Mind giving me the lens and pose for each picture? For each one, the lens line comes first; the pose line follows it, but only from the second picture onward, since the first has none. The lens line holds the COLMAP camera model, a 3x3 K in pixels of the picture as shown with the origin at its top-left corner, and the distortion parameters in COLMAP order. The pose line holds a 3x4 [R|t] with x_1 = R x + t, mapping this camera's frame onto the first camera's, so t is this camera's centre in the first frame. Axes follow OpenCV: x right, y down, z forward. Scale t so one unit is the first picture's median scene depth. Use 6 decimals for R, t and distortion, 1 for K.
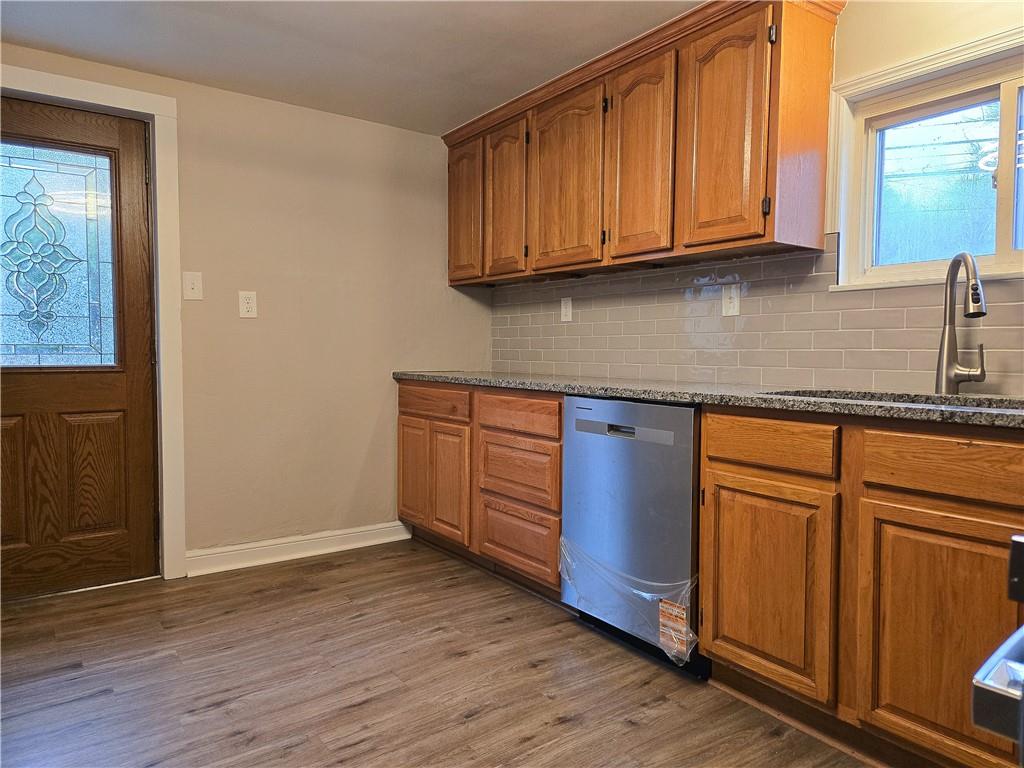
lens RADIAL K [[701.5, 0, 504.8], [0, 701.5, 381.6], [0, 0, 1]] dist [0.072026, -0.055466]
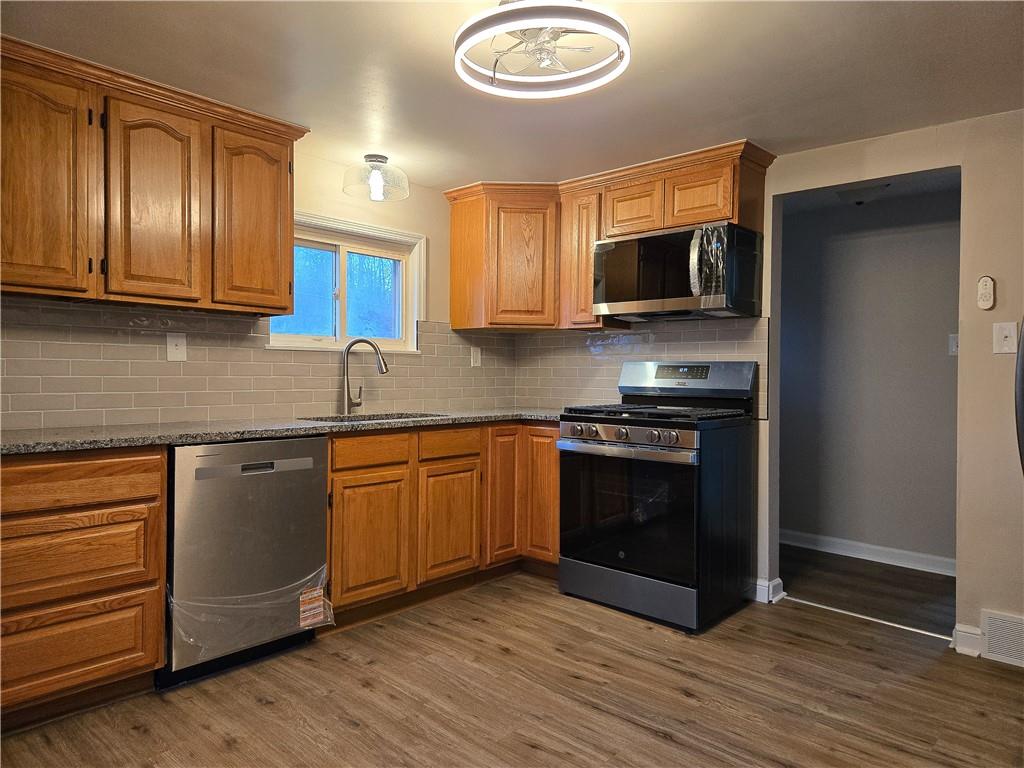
lens RADIAL K [[701.5, 0, 535.1], [0, 701.5, 363.2], [0, 0, 1]] dist [0.072026, -0.055466]
pose [[-0.218110, 0.000377, 0.975924, -1.066070], [0.044181, 0.998978, 0.009489, -0.091014], [-0.974924, 0.045187, -0.217903, 0.822125]]
